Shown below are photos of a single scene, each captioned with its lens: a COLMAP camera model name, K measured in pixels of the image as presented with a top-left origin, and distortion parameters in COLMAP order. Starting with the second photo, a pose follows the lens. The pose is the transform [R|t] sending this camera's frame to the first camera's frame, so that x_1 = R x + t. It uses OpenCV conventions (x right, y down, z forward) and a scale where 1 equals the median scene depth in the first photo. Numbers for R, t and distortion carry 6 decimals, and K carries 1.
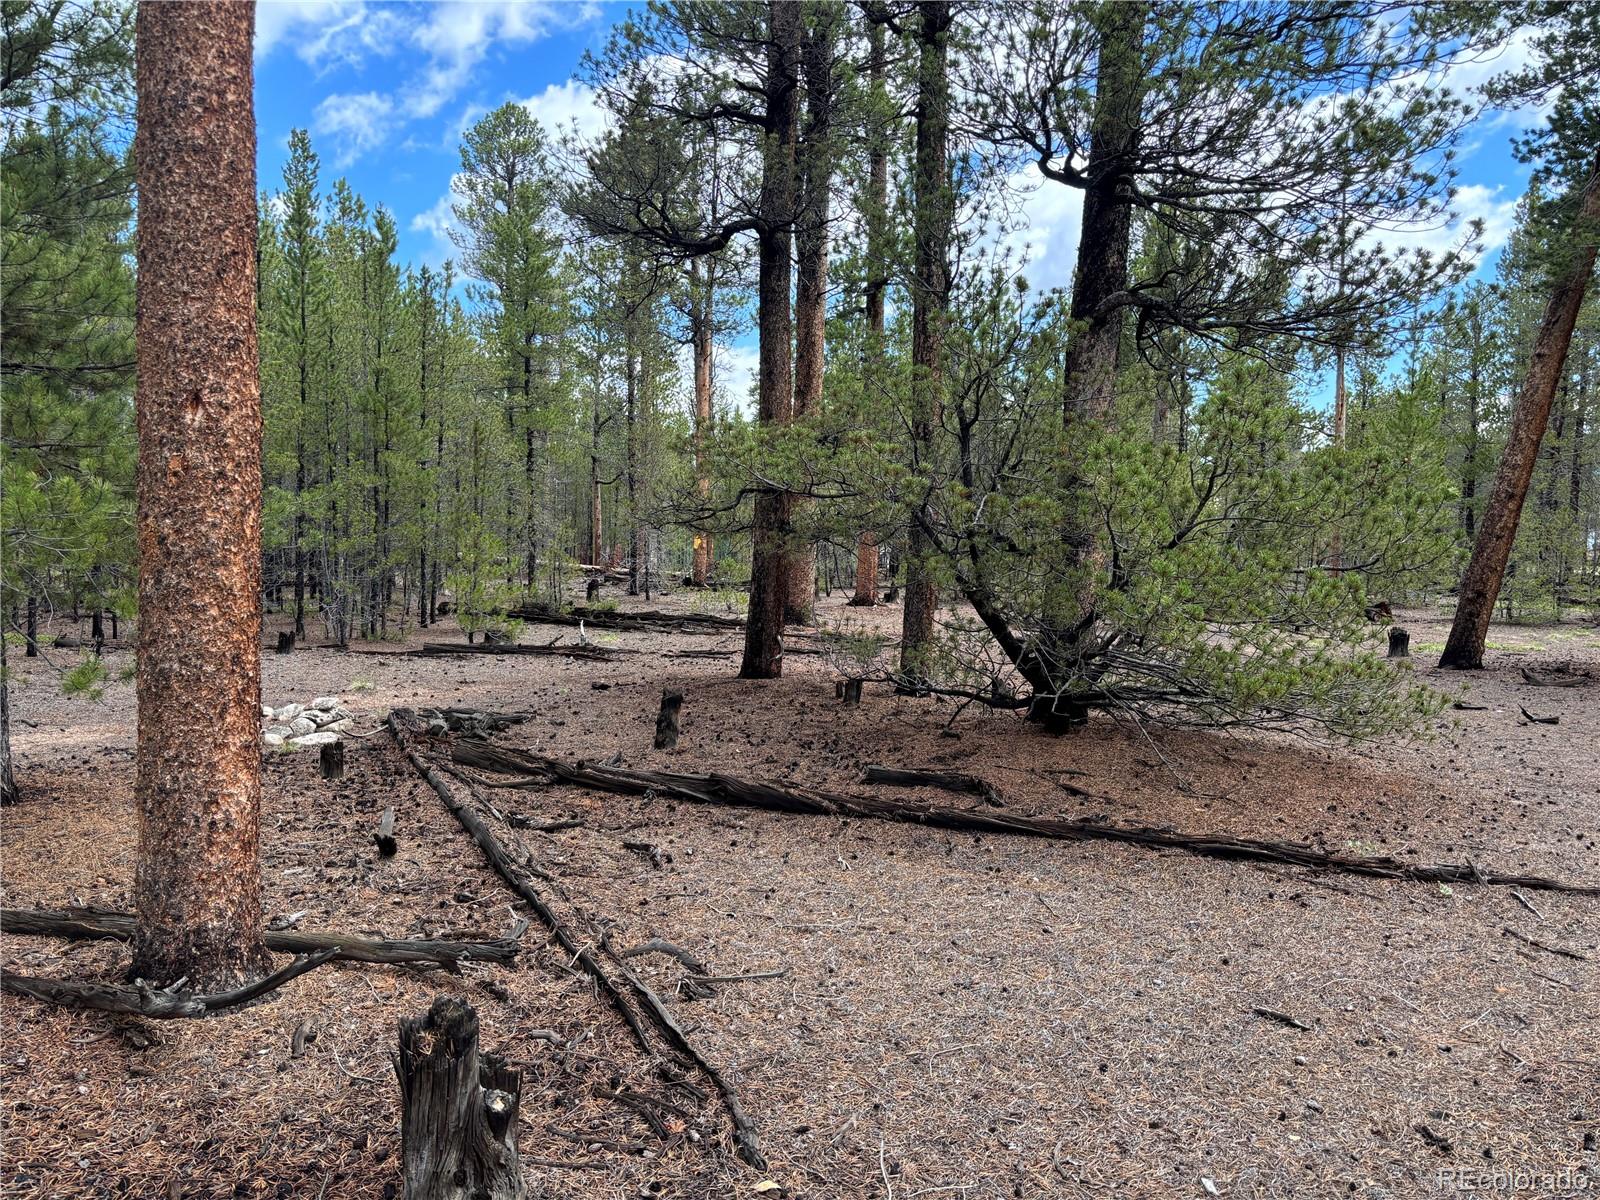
lens RADIAL K [[1350.0, 0, 800.0], [0, 1350.0, 600.0], [0, 0, 1]] dist [0.078370, -0.059882]
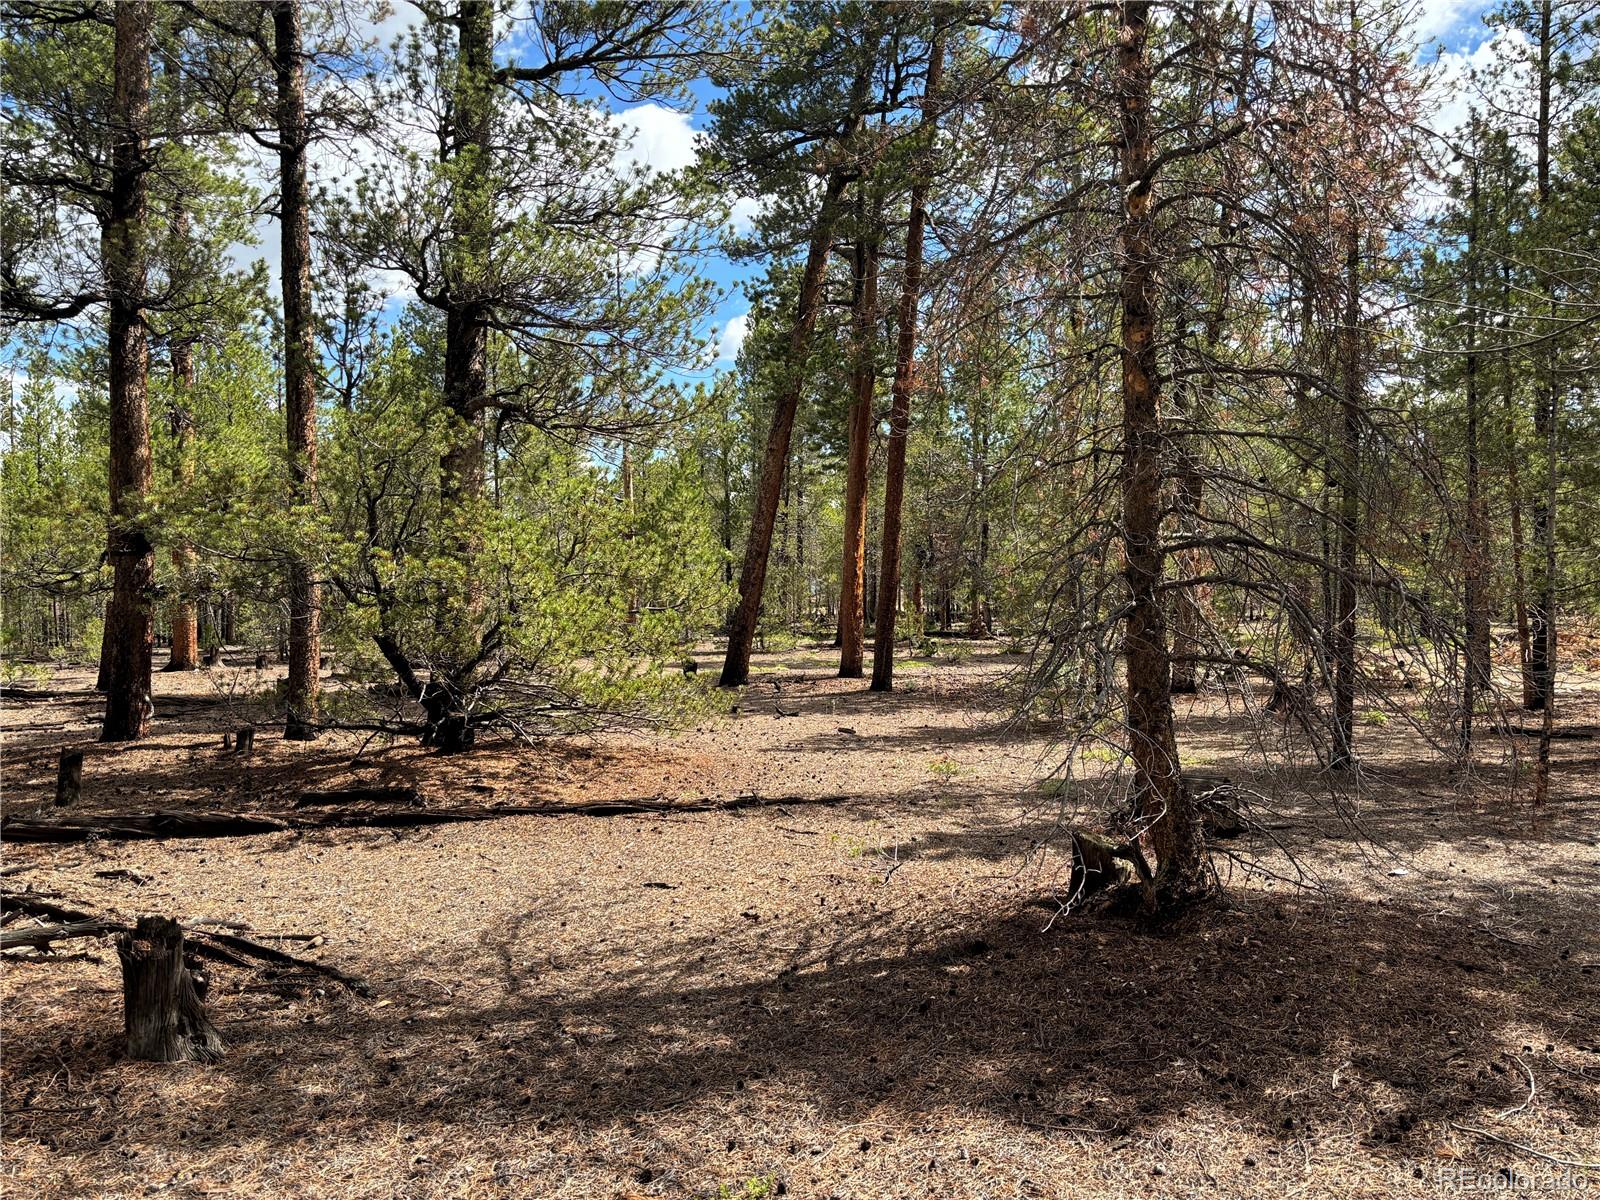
lens RADIAL K [[1350.0, 0, 800.0], [0, 1350.0, 600.0], [0, 0, 1]] dist [0.078370, -0.059882]
pose [[0.871845, -0.032047, 0.488733, -0.176920], [0.052060, 0.998268, -0.027410, 0.013689], [-0.487008, 0.049341, 0.872003, -0.315453]]
